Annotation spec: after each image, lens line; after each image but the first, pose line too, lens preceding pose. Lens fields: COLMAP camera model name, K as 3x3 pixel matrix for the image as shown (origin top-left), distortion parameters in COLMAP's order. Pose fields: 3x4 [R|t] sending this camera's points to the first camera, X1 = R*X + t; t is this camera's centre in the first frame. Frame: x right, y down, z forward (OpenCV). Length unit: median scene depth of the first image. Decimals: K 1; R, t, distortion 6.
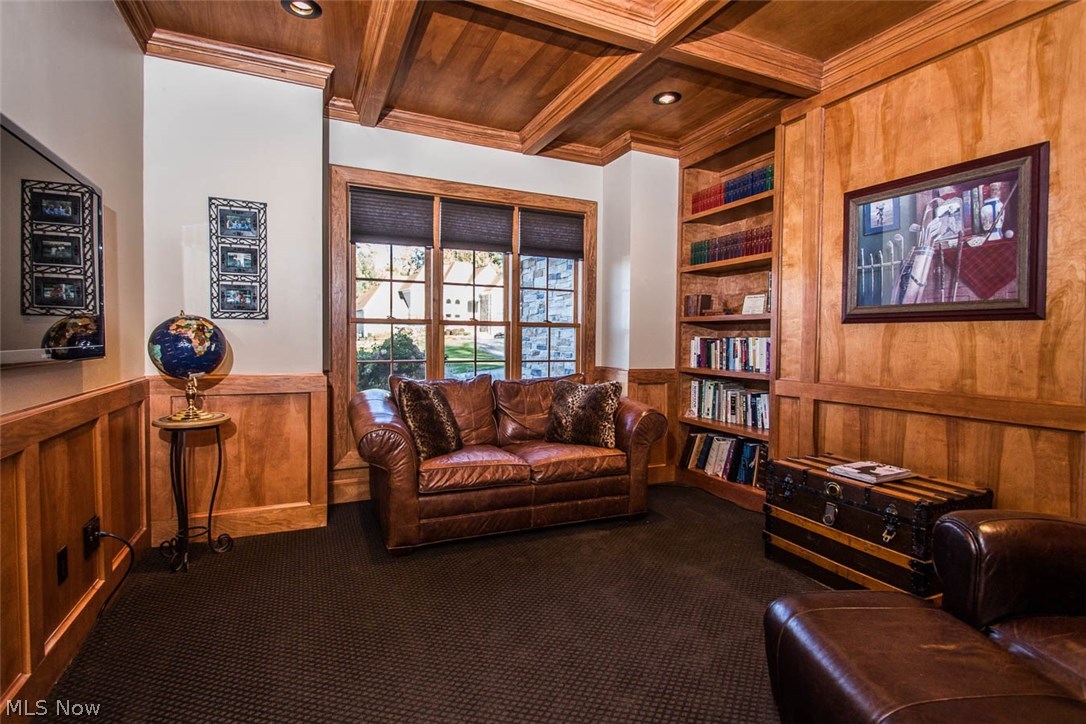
lens RADIAL K [[523.8, 0, 539.7], [0, 523.8, 361.5], [0, 0, 1]] dist [-0.001628, -0.010072]
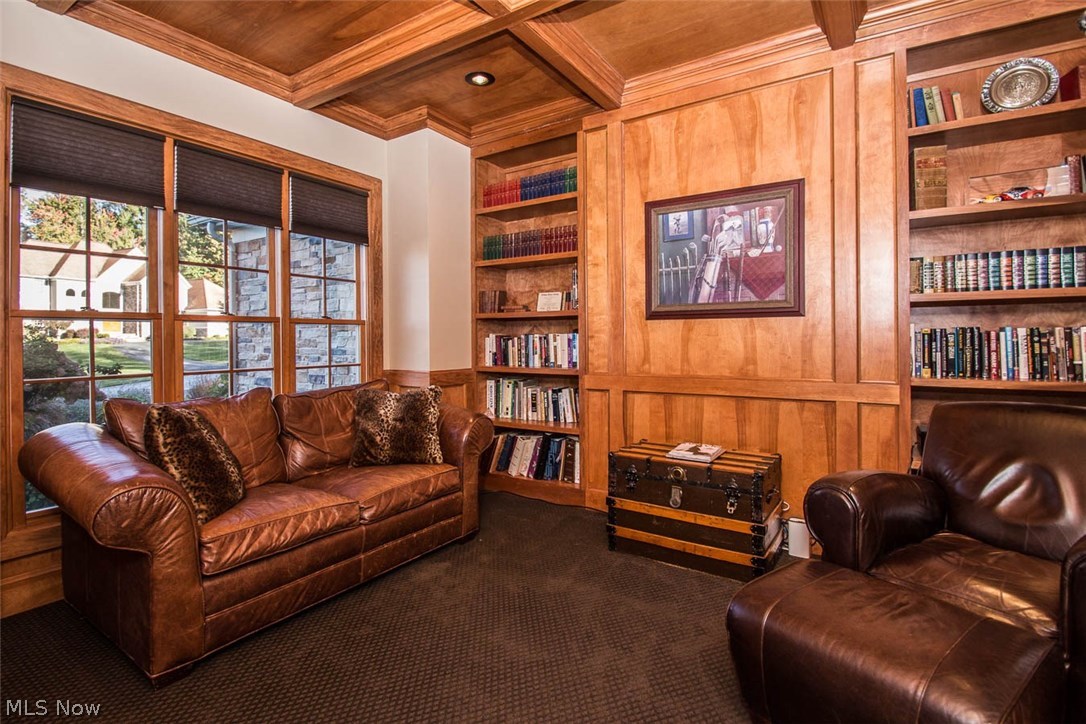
lens RADIAL K [[523.8, 0, 547.2], [0, 523.8, 345.7], [0, 0, 1]] dist [-0.001628, -0.010072]
pose [[0.837356, -0.023218, 0.546165, -0.191919], [0.038962, 0.999092, -0.017263, -0.007113], [-0.545268, 0.035735, 0.837500, 0.183797]]
